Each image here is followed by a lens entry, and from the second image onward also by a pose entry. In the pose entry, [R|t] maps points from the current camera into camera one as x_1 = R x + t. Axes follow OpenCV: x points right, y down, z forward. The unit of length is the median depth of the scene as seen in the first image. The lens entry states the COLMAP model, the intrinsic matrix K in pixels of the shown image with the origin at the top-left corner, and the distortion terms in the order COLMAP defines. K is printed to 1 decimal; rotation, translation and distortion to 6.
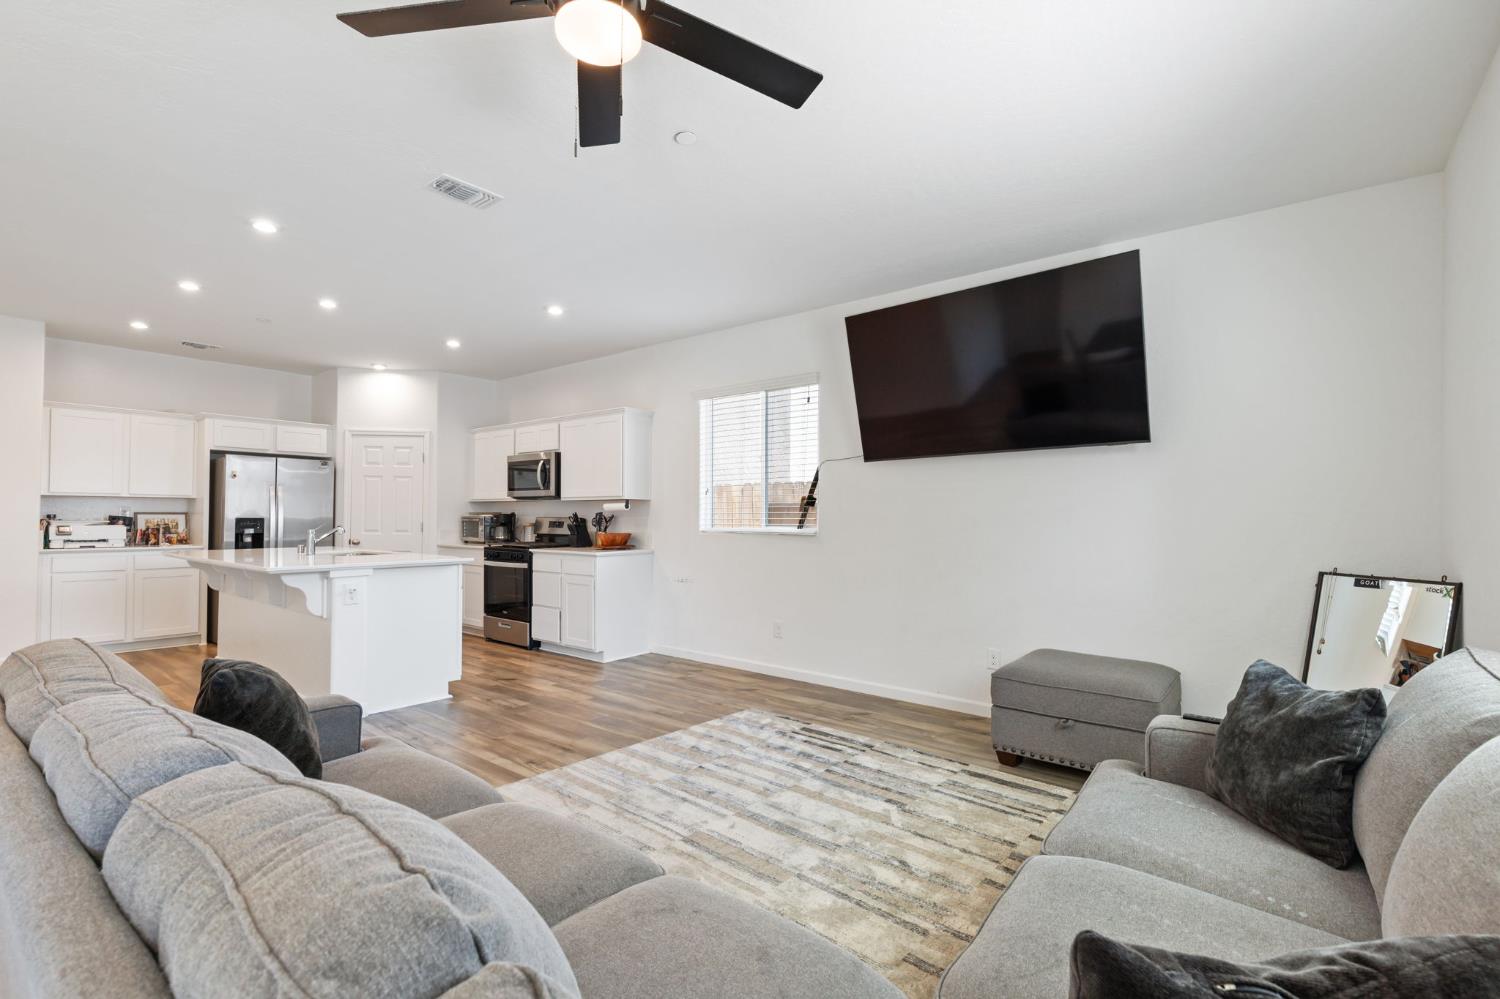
lens RADIAL K [[674.0, 0, 753.6], [0, 674.0, 510.0], [0, 0, 1]] dist [0.008246, -0.000381]
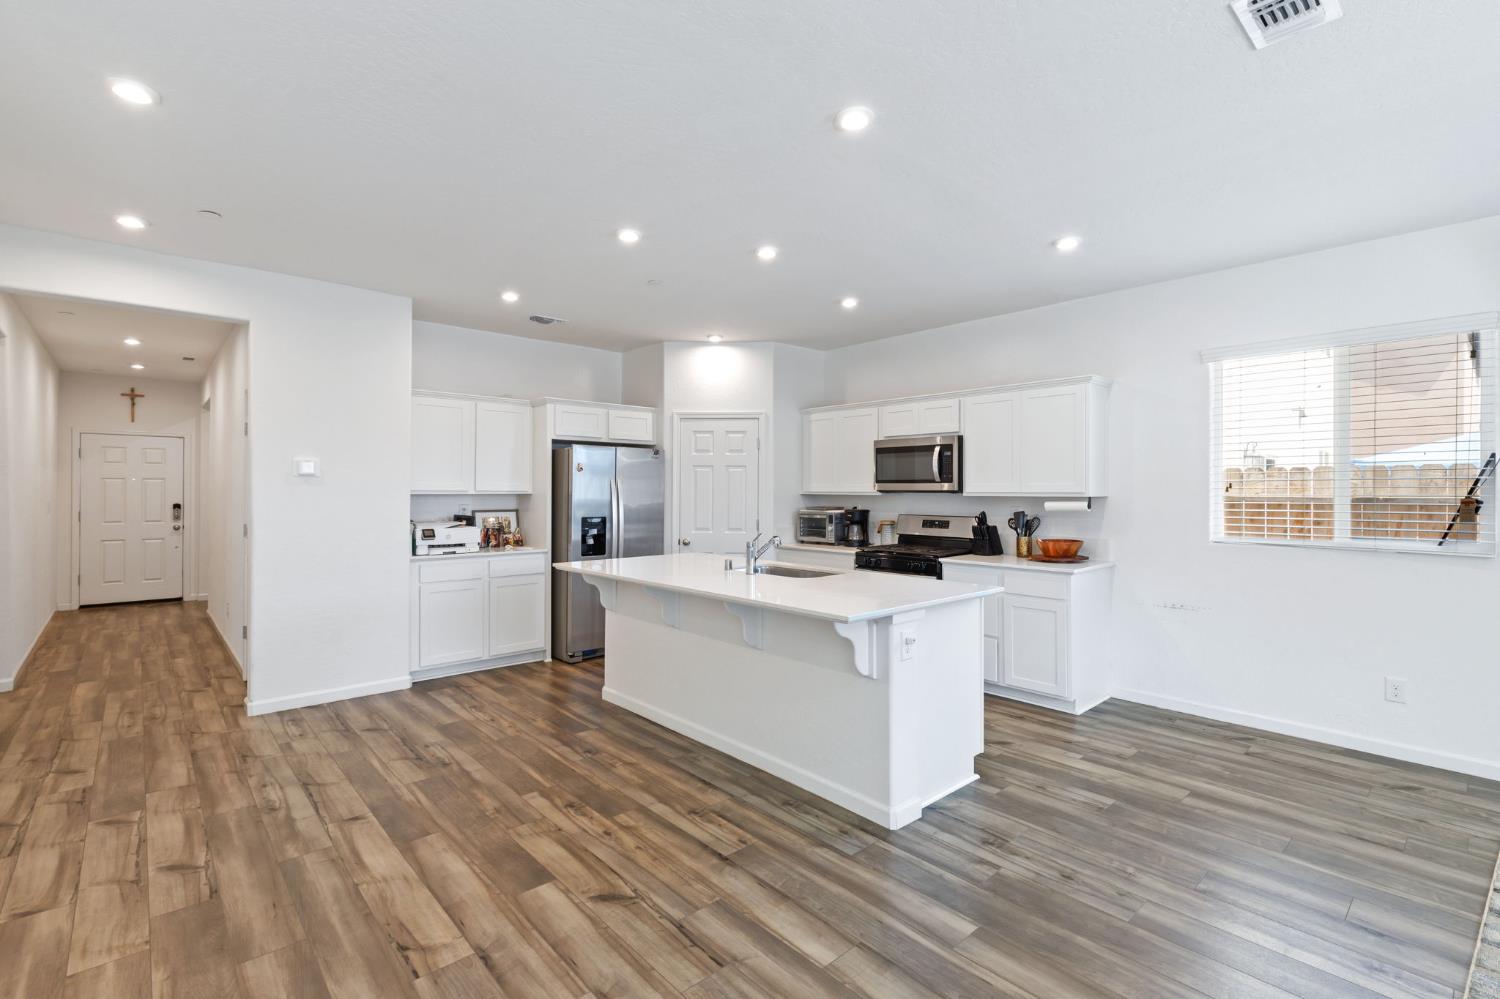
lens RADIAL K [[679.6, 0, 754.5], [0, 679.6, 493.4], [0, 0, 1]] dist [0.005628, -0.000041]
pose [[0.987523, -0.002667, -0.157454, -0.418747], [0.004761, 0.999905, 0.012922, -0.030035], [0.157405, -0.013511, 0.987442, 0.176609]]
